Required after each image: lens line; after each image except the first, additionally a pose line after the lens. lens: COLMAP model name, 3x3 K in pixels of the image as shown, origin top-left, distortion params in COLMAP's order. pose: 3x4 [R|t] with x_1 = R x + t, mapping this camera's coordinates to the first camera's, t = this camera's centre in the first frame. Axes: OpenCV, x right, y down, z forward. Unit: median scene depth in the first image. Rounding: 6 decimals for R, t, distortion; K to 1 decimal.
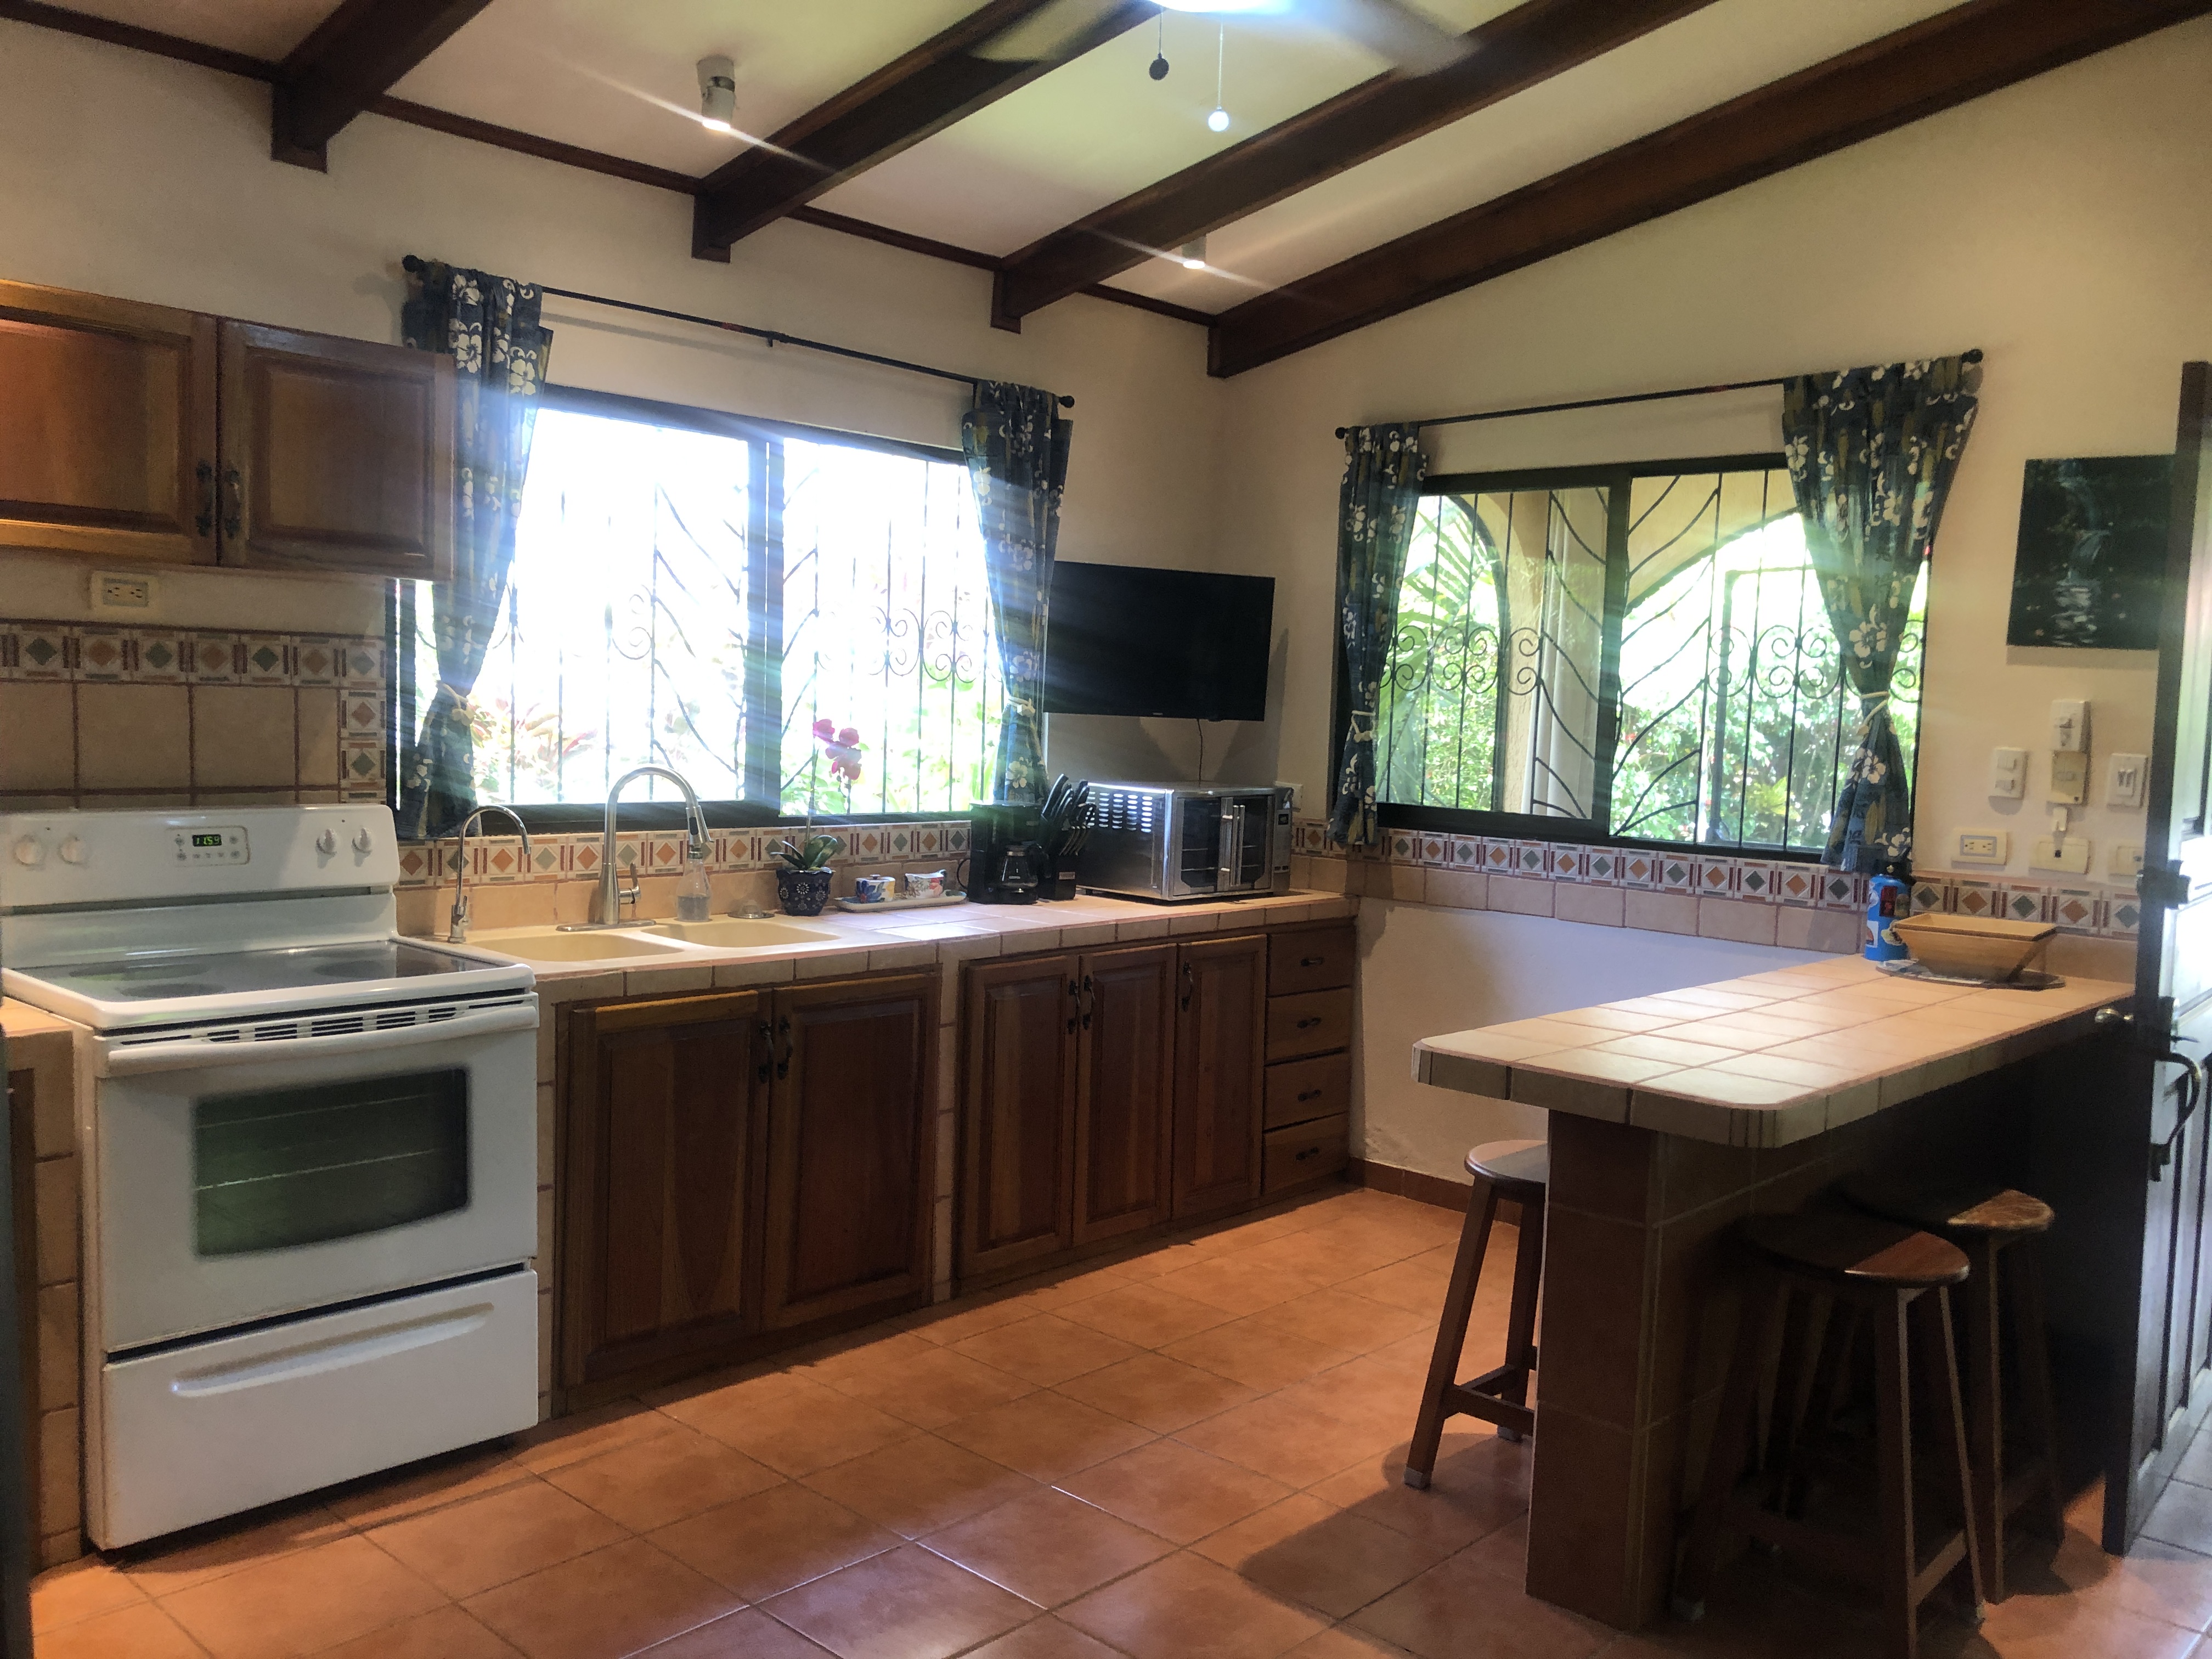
lens RADIAL K [[1830.8, 0, 1095.5], [0, 1830.8, 838.6], [0, 0, 1]] dist [-0.005704, -0.029964]
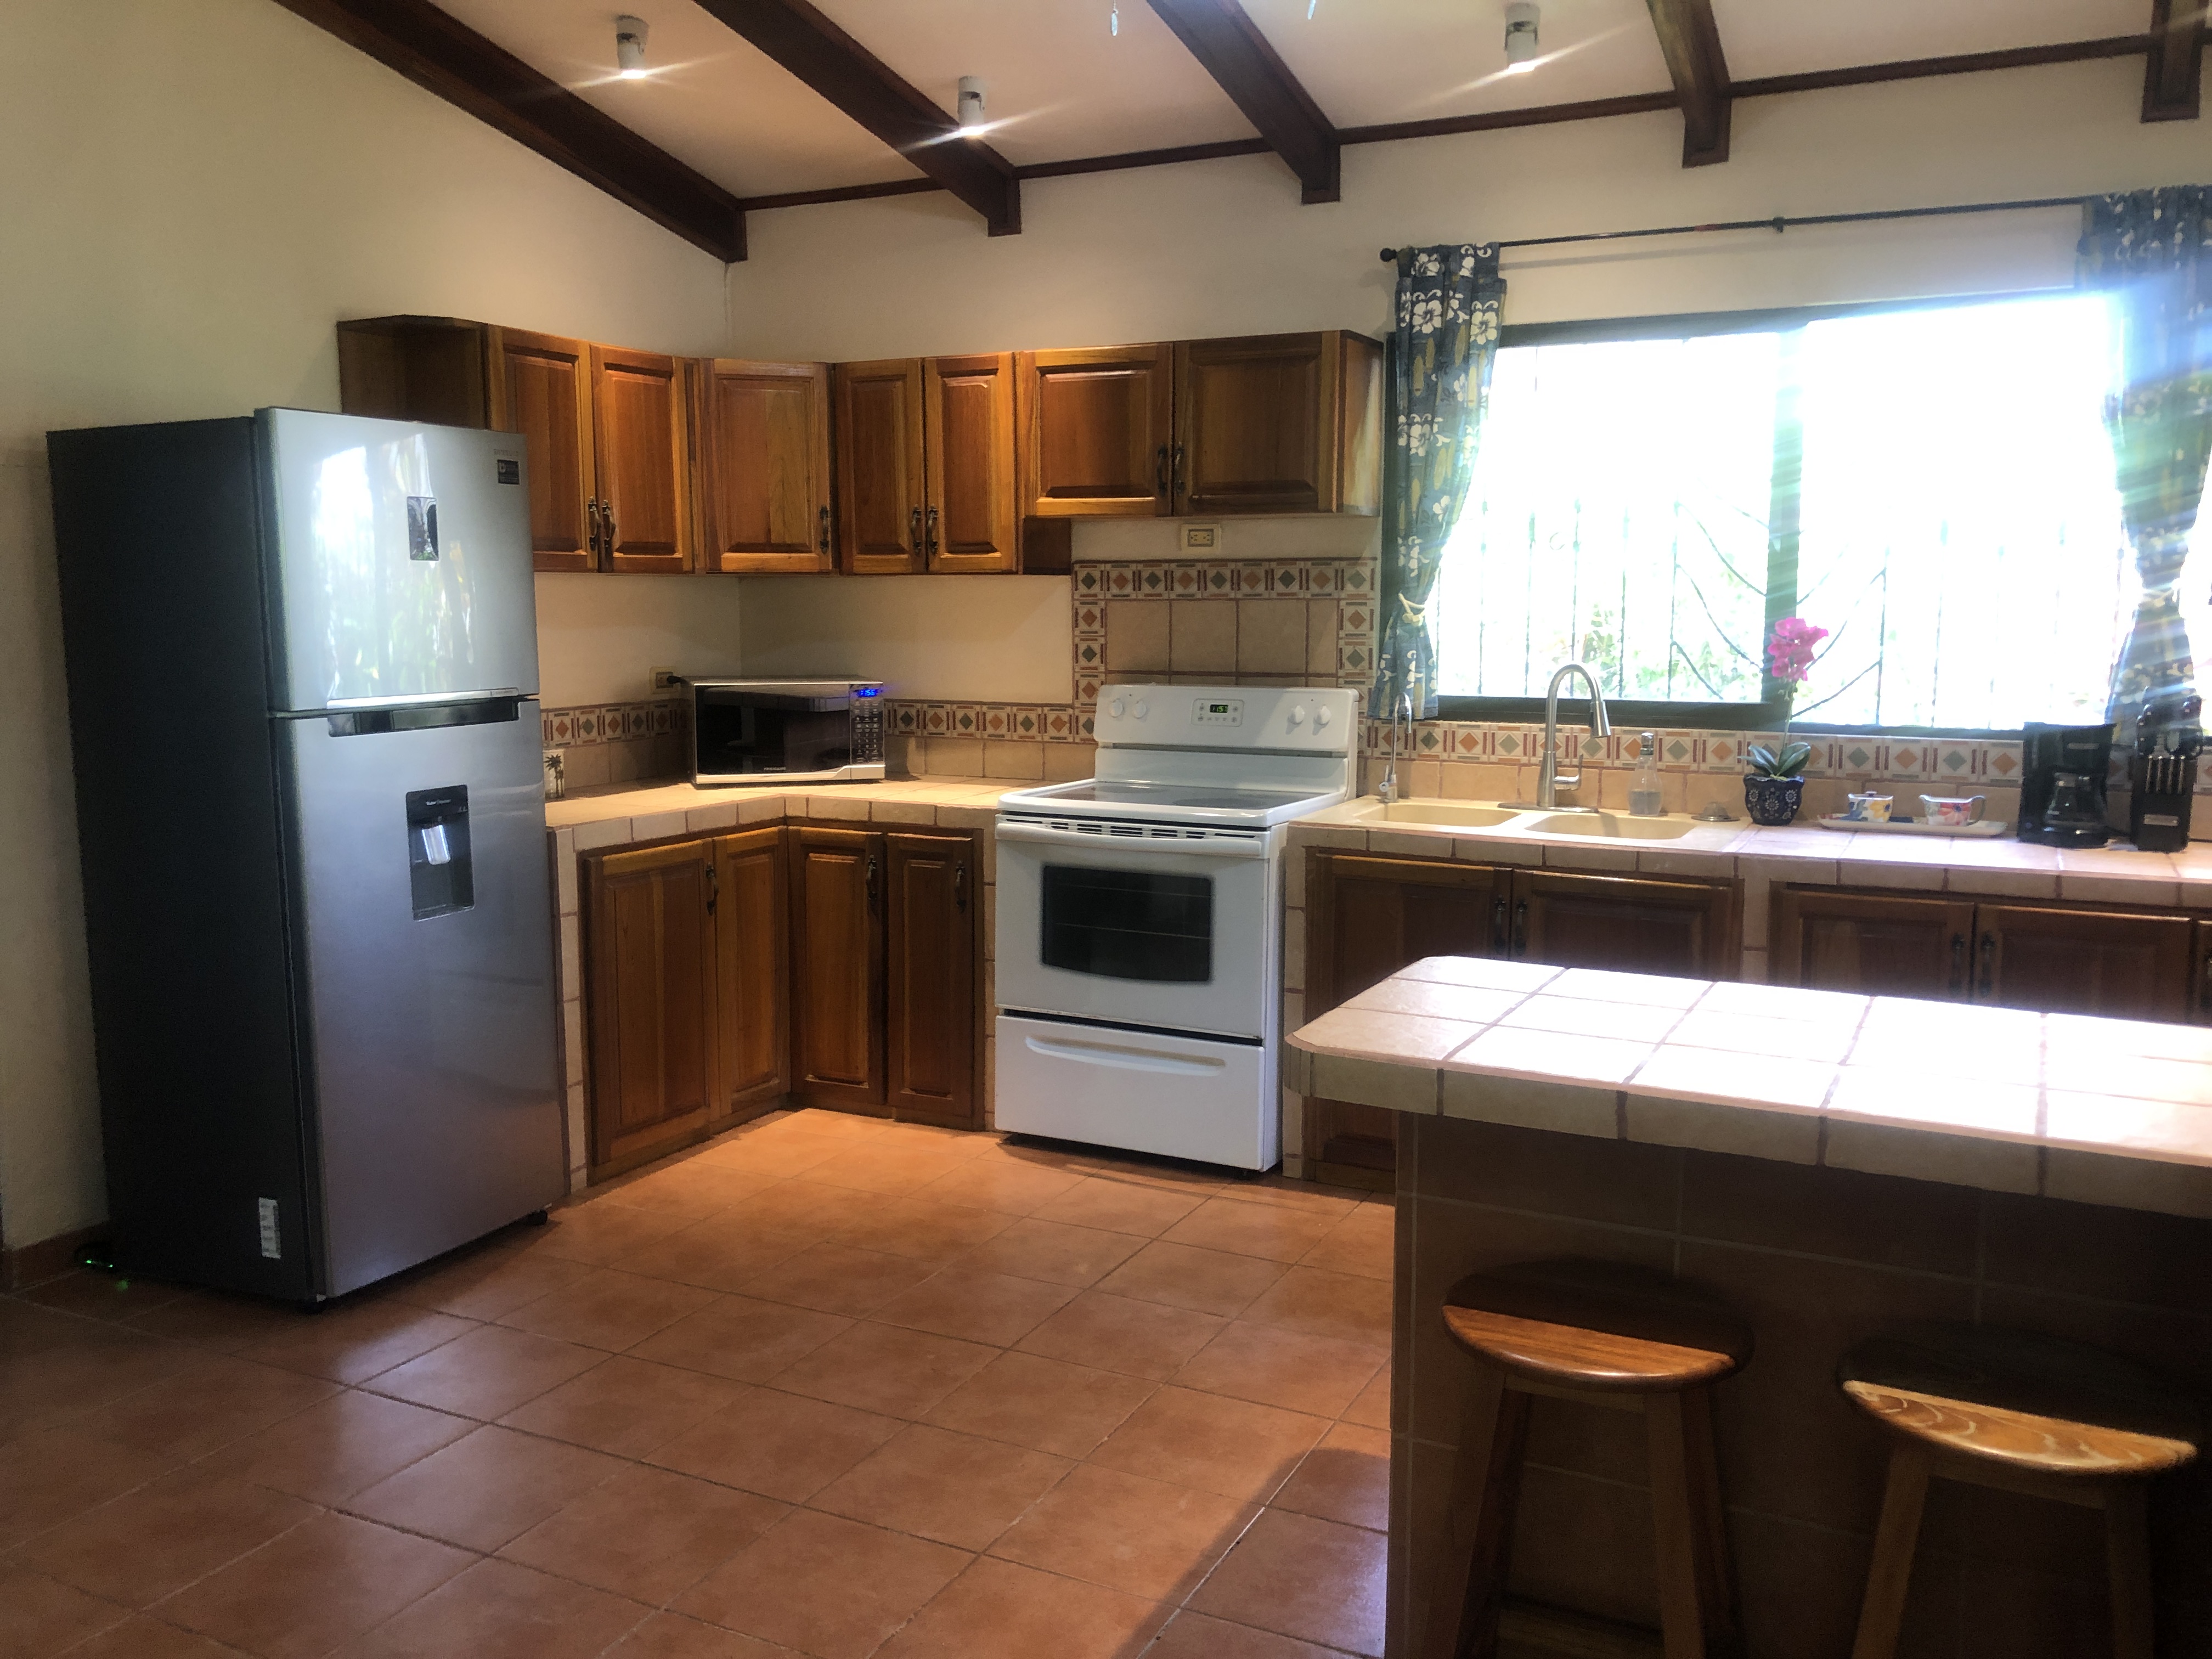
lens RADIAL K [[1830.8, 0, 1104.8], [0, 1830.8, 828.6], [0, 0, 1]] dist [-0.005704, -0.029964]
pose [[0.258420, 0.084365, -0.962342, 0.830647], [-0.067286, 0.995332, 0.069188, 0.001168], [0.963687, 0.046873, 0.262890, 0.515526]]
